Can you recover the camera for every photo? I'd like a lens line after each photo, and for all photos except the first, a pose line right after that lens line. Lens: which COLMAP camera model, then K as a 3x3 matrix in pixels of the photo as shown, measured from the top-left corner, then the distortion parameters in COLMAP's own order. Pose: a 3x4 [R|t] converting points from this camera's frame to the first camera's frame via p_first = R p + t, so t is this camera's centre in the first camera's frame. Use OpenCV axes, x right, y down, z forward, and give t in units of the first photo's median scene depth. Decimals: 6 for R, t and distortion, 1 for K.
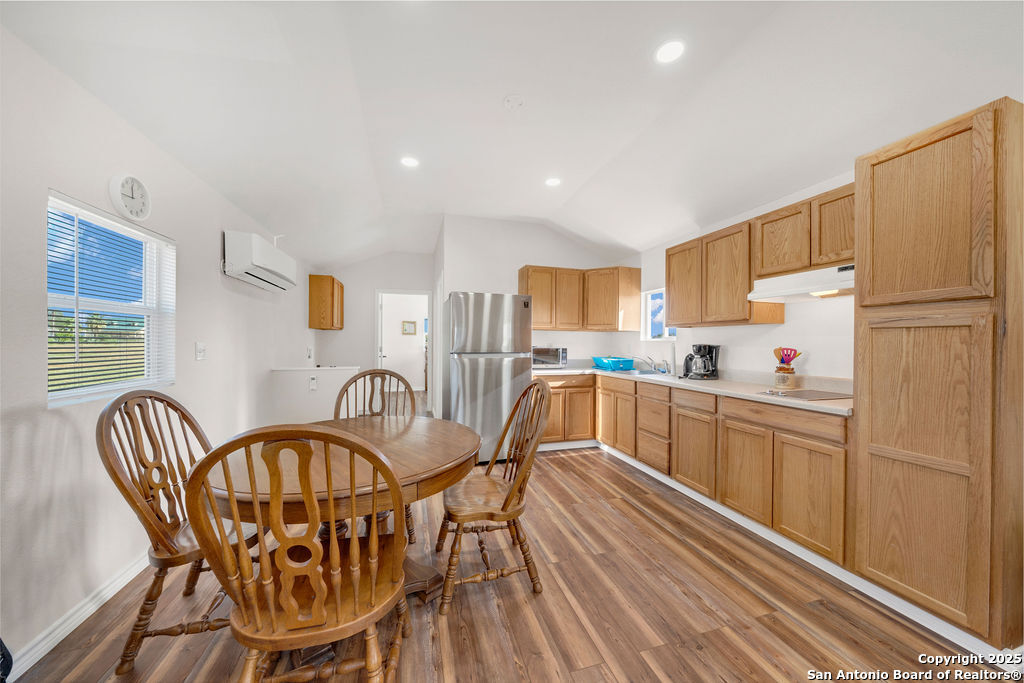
lens RADIAL K [[349.4, 0, 512.0], [0, 349.4, 341.5], [0, 0, 1]] dist [-0.000611, -0.000025]
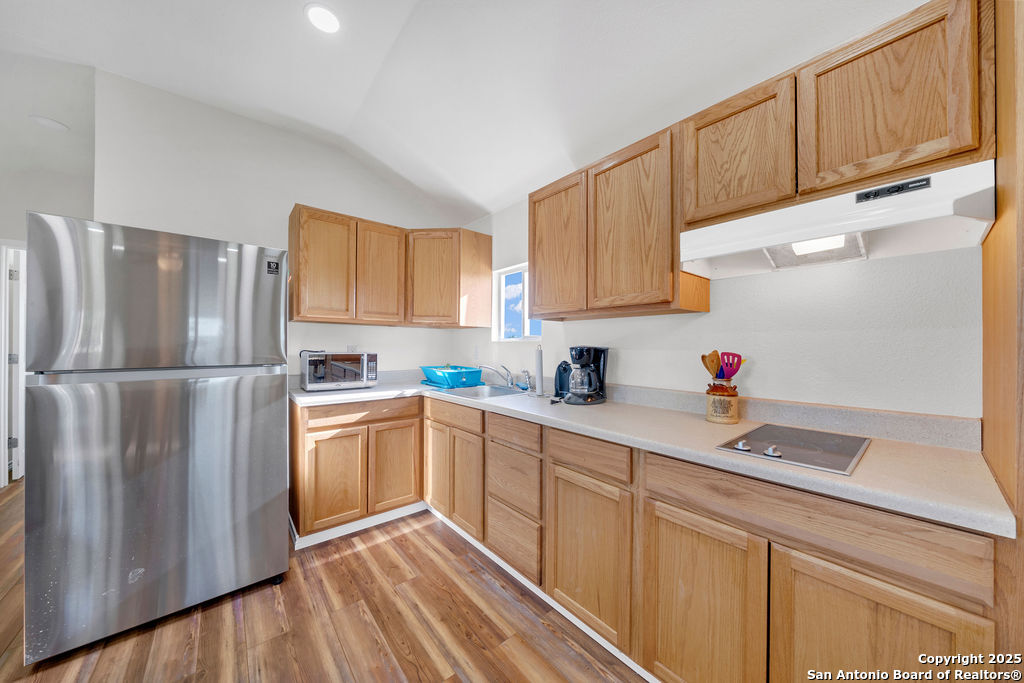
lens RADIAL K [[349.4, 0, 512.0], [0, 349.4, 341.5], [0, 0, 1]] dist [-0.000611, -0.000025]
pose [[0.918315, -0.001342, 0.395848, 0.169355], [0.003211, 0.999987, -0.004061, 0.001478], [-0.395837, 0.005000, 0.918307, 0.450713]]
